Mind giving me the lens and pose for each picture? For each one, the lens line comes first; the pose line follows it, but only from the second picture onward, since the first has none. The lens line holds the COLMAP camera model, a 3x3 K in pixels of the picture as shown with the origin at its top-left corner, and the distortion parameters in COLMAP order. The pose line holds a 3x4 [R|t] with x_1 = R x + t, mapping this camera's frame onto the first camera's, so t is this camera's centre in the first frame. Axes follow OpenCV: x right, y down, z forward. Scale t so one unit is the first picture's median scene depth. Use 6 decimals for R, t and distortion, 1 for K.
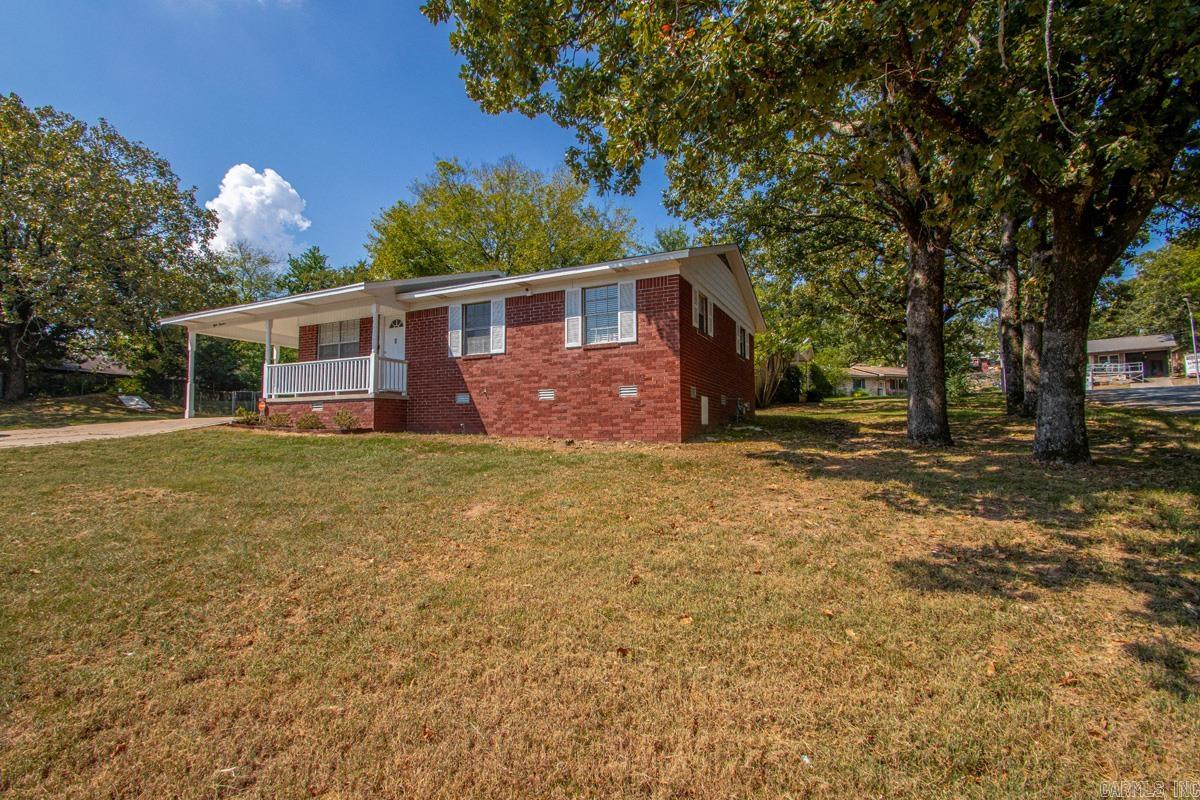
lens RADIAL K [[581.8, 0, 598.4], [0, 581.8, 416.4], [0, 0, 1]] dist [0.001854, -0.000386]
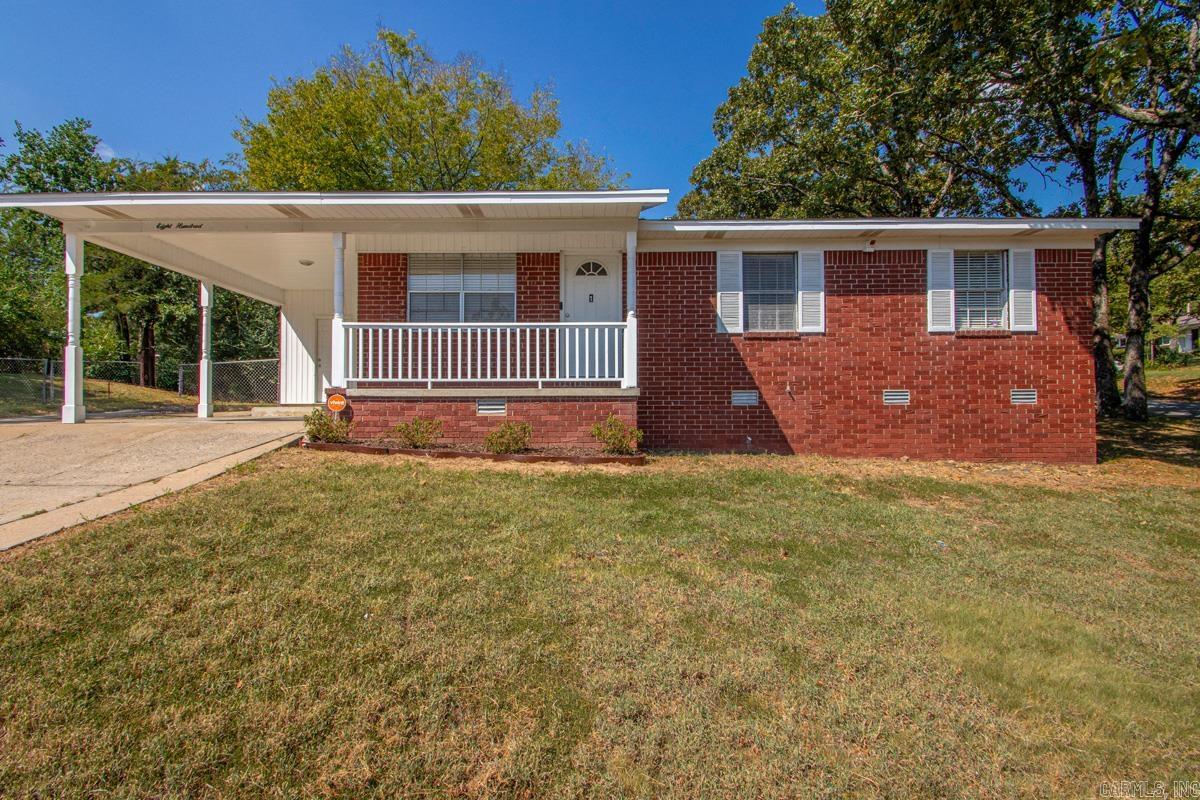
lens RADIAL K [[581.8, 0, 598.4], [0, 581.8, 416.4], [0, 0, 1]] dist [0.001854, -0.000386]
pose [[0.888482, -0.002353, 0.458905, -0.699023], [-0.014081, 0.999376, 0.032387, -0.030151], [-0.458695, -0.035238, 0.887895, 0.515077]]
